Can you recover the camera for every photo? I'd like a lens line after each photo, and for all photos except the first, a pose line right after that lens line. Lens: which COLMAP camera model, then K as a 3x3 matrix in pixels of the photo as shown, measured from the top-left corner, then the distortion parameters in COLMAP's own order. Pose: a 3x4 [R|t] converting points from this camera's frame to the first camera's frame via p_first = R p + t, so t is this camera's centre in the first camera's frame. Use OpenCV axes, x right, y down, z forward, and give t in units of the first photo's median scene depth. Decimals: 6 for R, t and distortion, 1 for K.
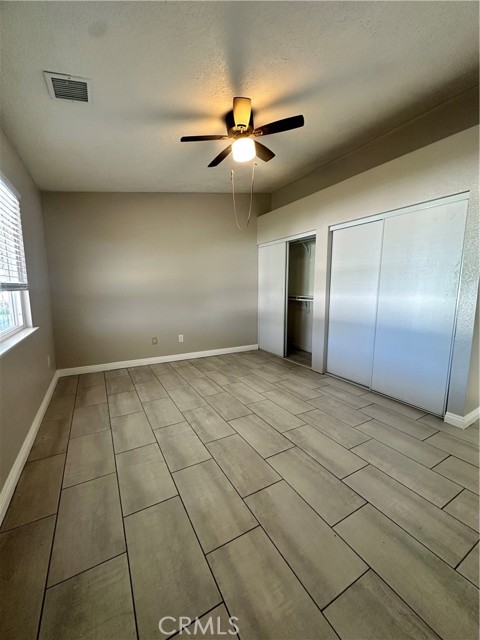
lens RADIAL K [[254.8, 0, 238.7], [0, 254.8, 320.2], [0, 0, 1]] dist [-0.003843, 0.000675]
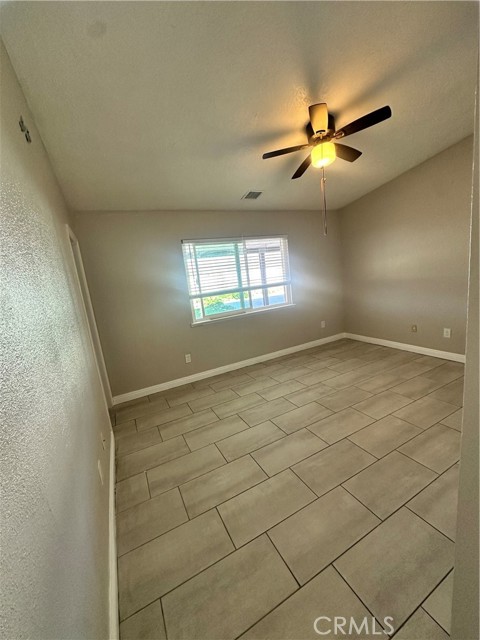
lens RADIAL K [[254.8, 0, 238.7], [0, 254.8, 320.2], [0, 0, 1]] dist [-0.003843, 0.000675]
pose [[-0.053470, 0.183923, -0.981485, 0.976462], [-0.013084, 0.982678, 0.184860, -0.178508], [0.998484, 0.022726, -0.050138, 0.624494]]
